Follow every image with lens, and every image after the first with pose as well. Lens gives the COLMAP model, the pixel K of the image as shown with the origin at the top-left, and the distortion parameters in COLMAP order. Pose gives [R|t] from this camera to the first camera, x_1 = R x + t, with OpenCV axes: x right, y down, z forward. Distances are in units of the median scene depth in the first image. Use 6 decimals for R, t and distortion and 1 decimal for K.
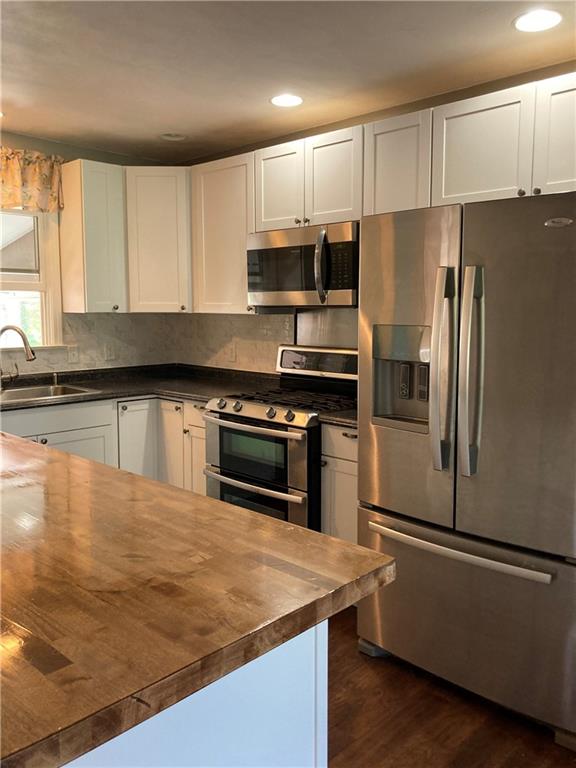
lens RADIAL K [[620.6, 0, 287.5], [0, 620.6, 380.7], [0, 0, 1]] dist [0.010005, -0.012380]
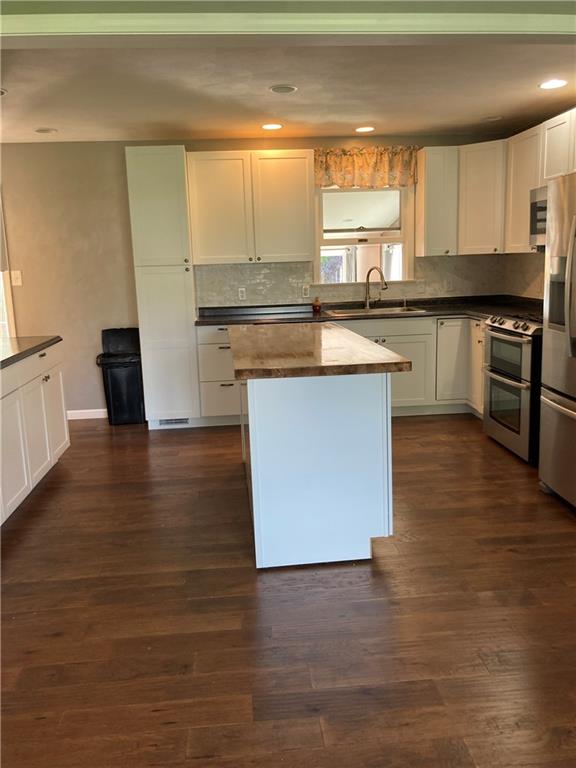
lens RADIAL K [[620.6, 0, 286.4], [0, 620.6, 383.8], [0, 0, 1]] dist [0.010005, -0.012380]
pose [[0.753491, 0.097426, -0.650200, 0.395977], [-0.037279, 0.993700, 0.105695, 0.043035], [0.656401, -0.055401, 0.752375, -0.302392]]
